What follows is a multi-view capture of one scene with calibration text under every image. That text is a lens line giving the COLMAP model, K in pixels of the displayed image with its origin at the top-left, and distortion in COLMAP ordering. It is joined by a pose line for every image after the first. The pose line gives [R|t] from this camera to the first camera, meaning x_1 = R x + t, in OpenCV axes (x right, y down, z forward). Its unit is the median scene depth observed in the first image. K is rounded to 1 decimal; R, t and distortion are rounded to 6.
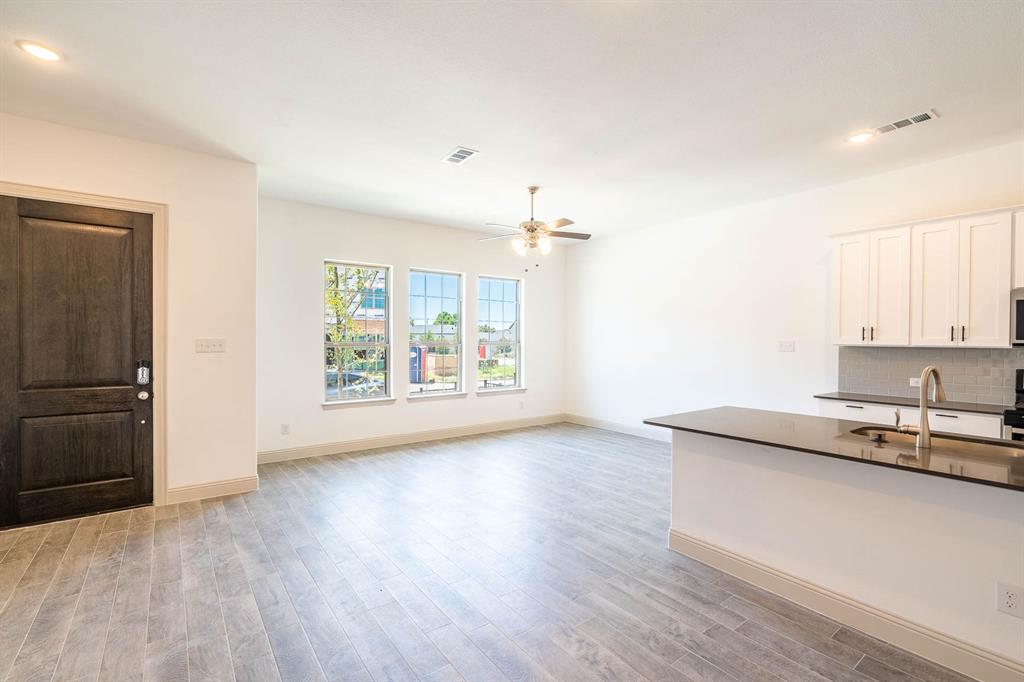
lens RADIAL K [[461.1, 0, 512.0], [0, 461.1, 341.0], [0, 0, 1]] dist [-0.002668, 0.000402]
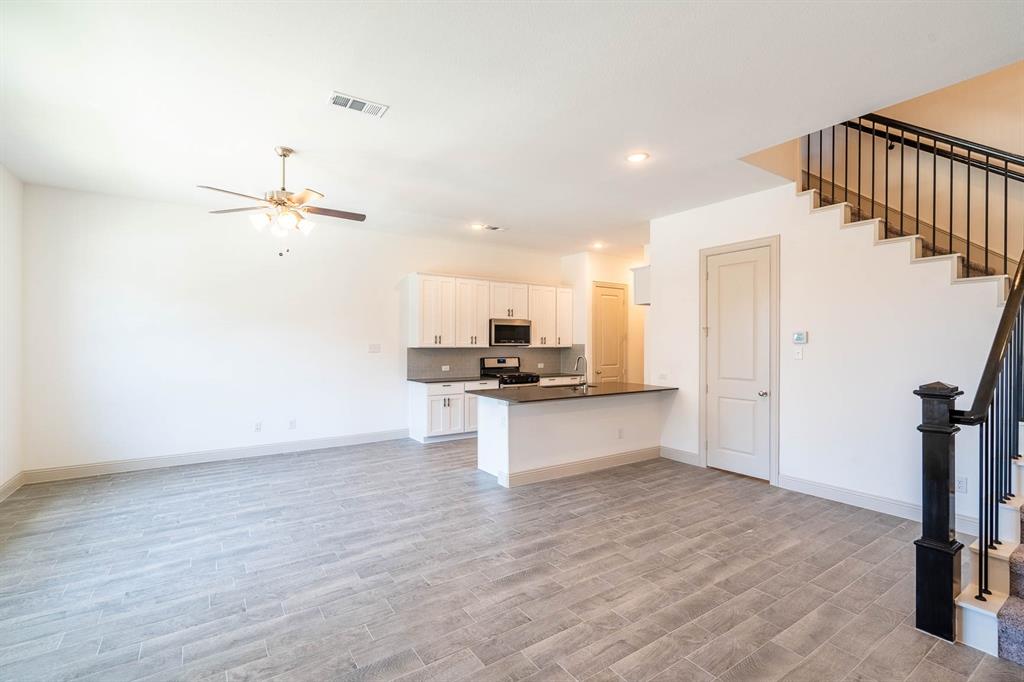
lens RADIAL K [[461.1, 0, 512.0], [0, 461.1, 341.0], [0, 0, 1]] dist [-0.002668, 0.000402]
pose [[0.046524, 0.000466, 0.998917, -0.872374], [0.000552, 1.000000, -0.000492, -0.011339], [-0.998917, 0.000574, 0.046524, 0.718938]]
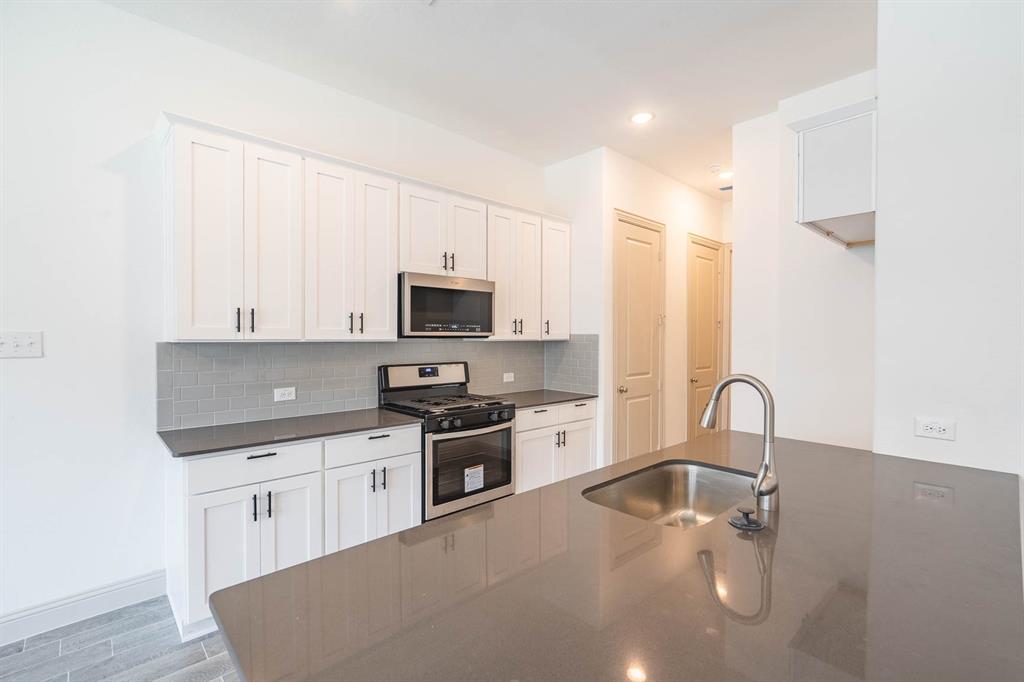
lens RADIAL K [[461.1, 0, 512.0], [0, 461.1, 341.0], [0, 0, 1]] dist [-0.002668, 0.000402]
pose [[-0.110255, -0.015426, 0.993784, 0.187362], [-0.000774, 0.999881, 0.015435, 0.001216], [-0.993903, 0.000932, -0.110254, 0.792248]]
